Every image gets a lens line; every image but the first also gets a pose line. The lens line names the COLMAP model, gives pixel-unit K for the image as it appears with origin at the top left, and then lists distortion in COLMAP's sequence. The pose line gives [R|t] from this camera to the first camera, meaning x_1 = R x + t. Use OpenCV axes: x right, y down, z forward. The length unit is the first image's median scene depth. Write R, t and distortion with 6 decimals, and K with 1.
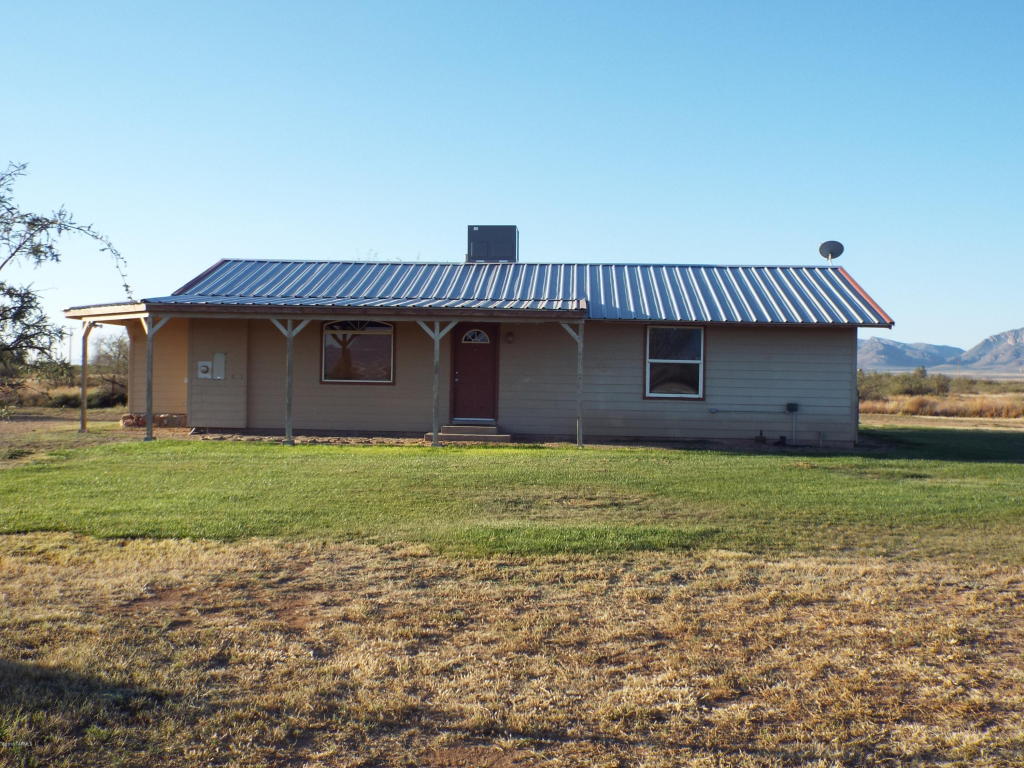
lens RADIAL K [[1102.8, 0, 512.0], [0, 1102.8, 384.0], [0, 0, 1]] dist [-0.024145, 0.019885]
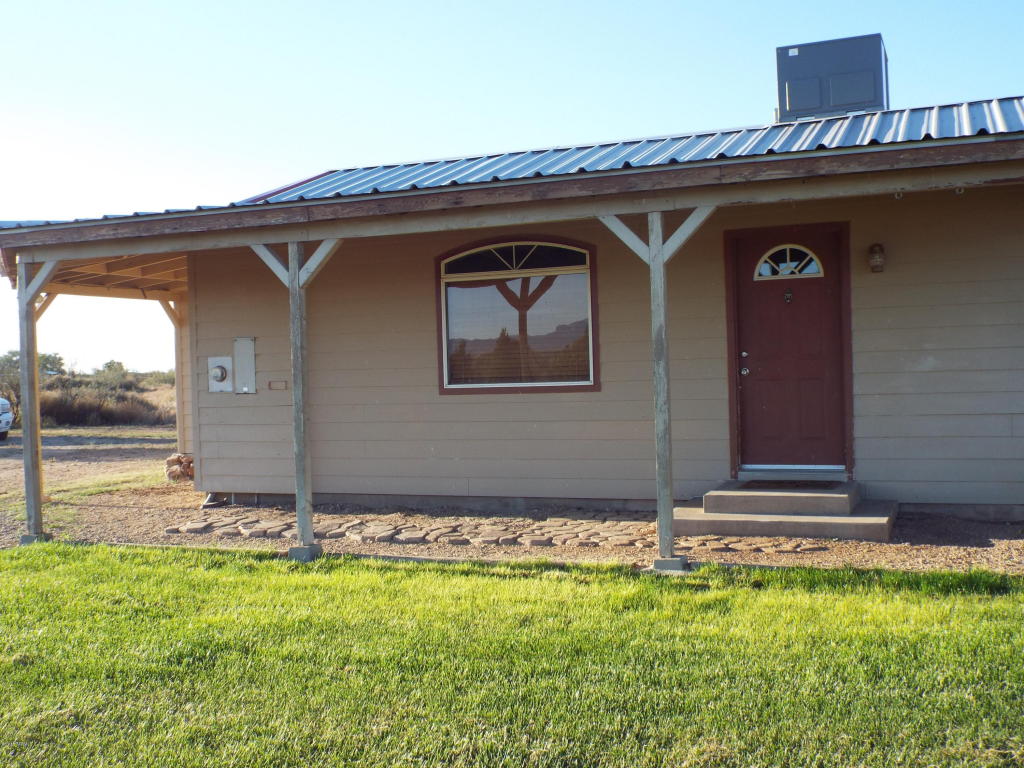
lens RADIAL K [[1102.8, 0, 512.0], [0, 1102.8, 384.0], [0, 0, 1]] dist [-0.024145, 0.019885]
pose [[0.945461, -0.042374, -0.322967, -0.000021], [0.046796, 0.998887, 0.005935, -0.005606], [0.322356, -0.020725, 0.946392, 0.588196]]
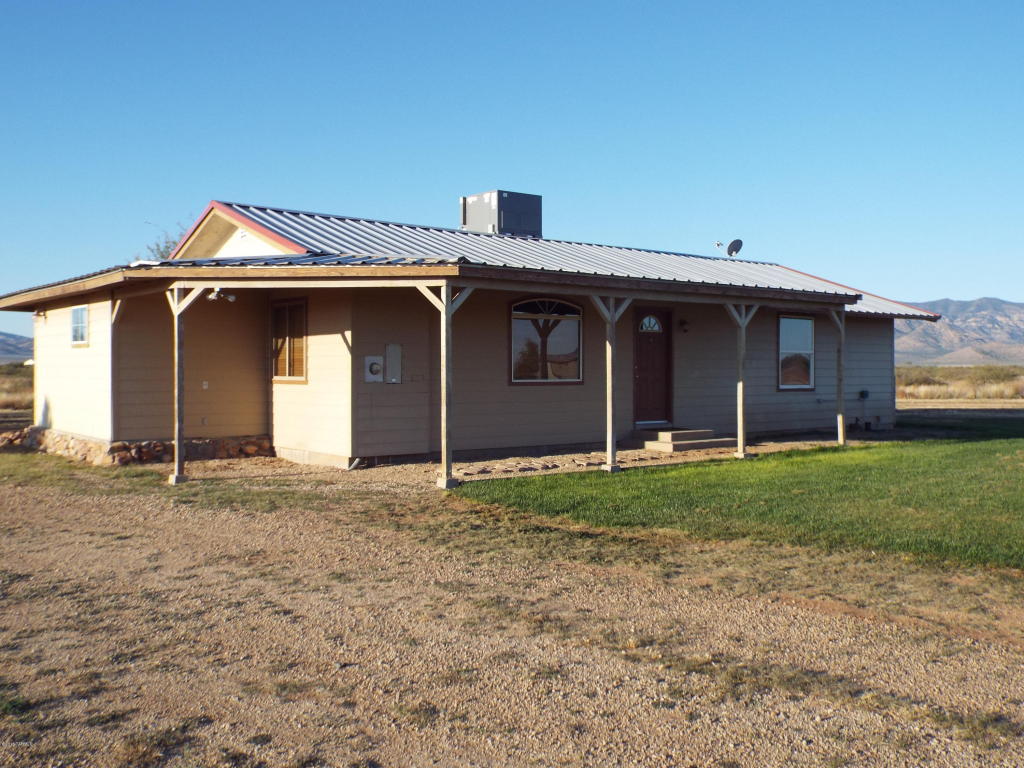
lens RADIAL K [[979.6, 0, 512.0], [0, 979.6, 384.0], [0, 0, 1]] dist [-0.000050, -0.001113]
pose [[0.751304, -0.028499, 0.659341, -0.611945], [0.019738, 0.999591, 0.020715, -0.014812], [-0.659661, -0.002549, 0.751559, 0.511233]]
